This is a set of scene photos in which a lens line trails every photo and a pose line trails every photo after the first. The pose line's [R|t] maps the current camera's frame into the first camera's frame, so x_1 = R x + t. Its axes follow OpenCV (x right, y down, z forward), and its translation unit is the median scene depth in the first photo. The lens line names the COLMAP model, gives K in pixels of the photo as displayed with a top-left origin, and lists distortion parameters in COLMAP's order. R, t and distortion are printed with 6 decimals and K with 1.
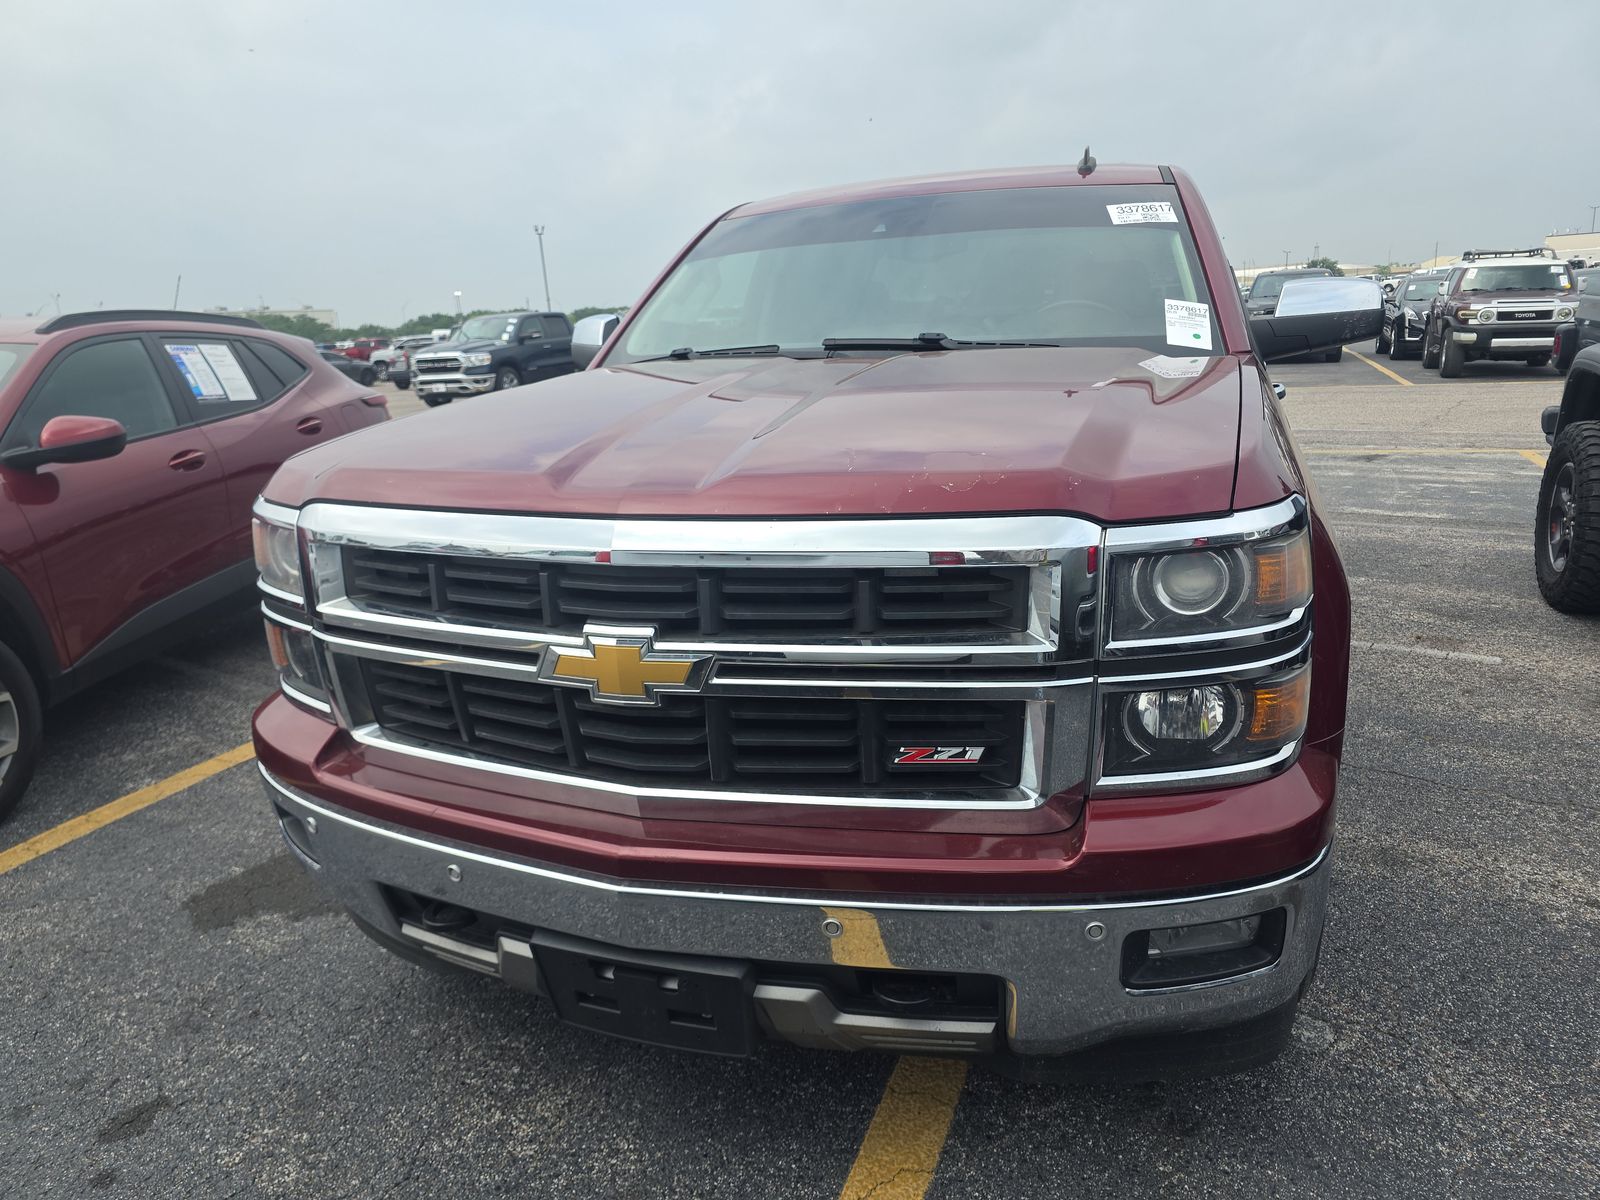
lens RADIAL K [[1053.8, 0, 800.0], [0, 1053.8, 600.0], [0, 0, 1]] dist [0.065800, -0.075148]
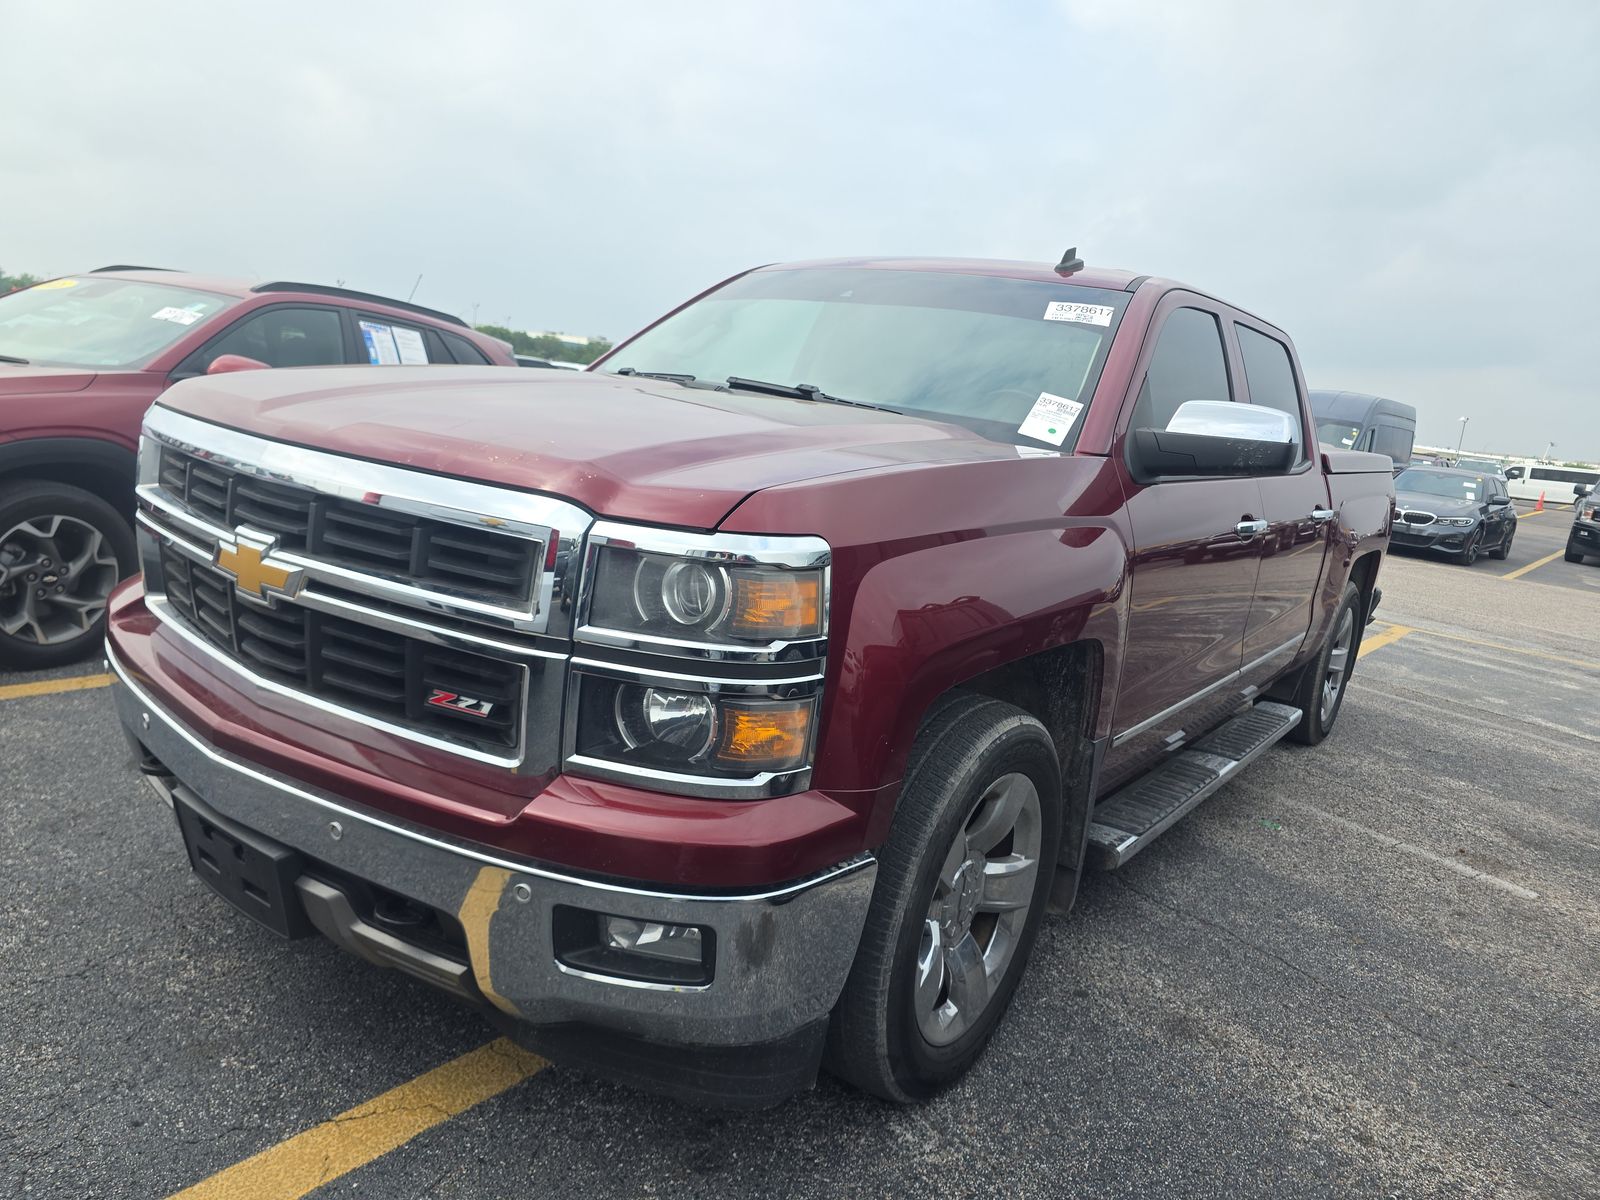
lens RADIAL K [[1049.1, 0, 800.0], [0, 1049.1, 600.0], [0, 0, 1]] dist [0.057753, -0.065196]
pose [[0.943319, 0.216207, -0.251801, 0.569753], [-0.235323, 0.970727, -0.048083, 0.010763], [0.234034, 0.104612, 0.966584, 0.013844]]
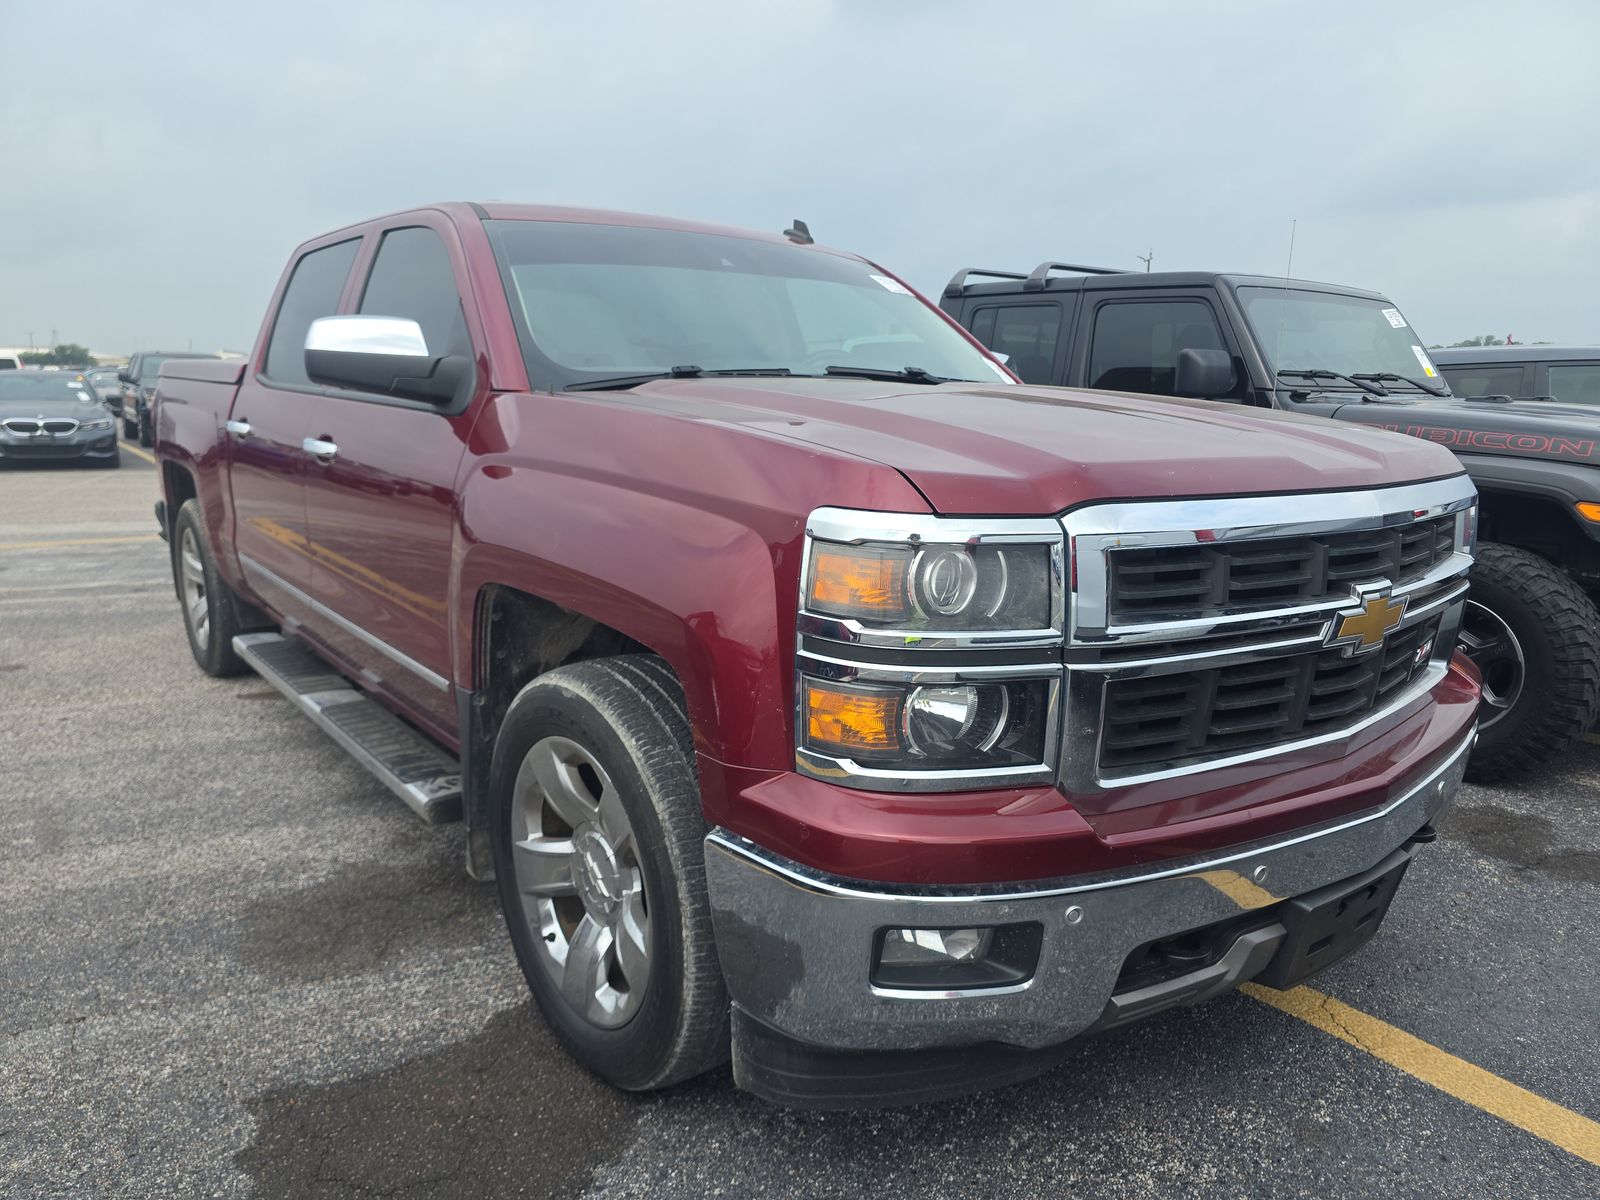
lens RADIAL K [[1053.8, 0, 800.0], [0, 1053.8, 600.0], [0, 0, 1]] dist [0.065800, -0.075148]
pose [[0.557364, -0.107828, 0.823236, -1.184536], [0.175224, 0.984475, 0.010314, -0.060559], [-0.811567, 0.138502, 0.567605, 0.681552]]
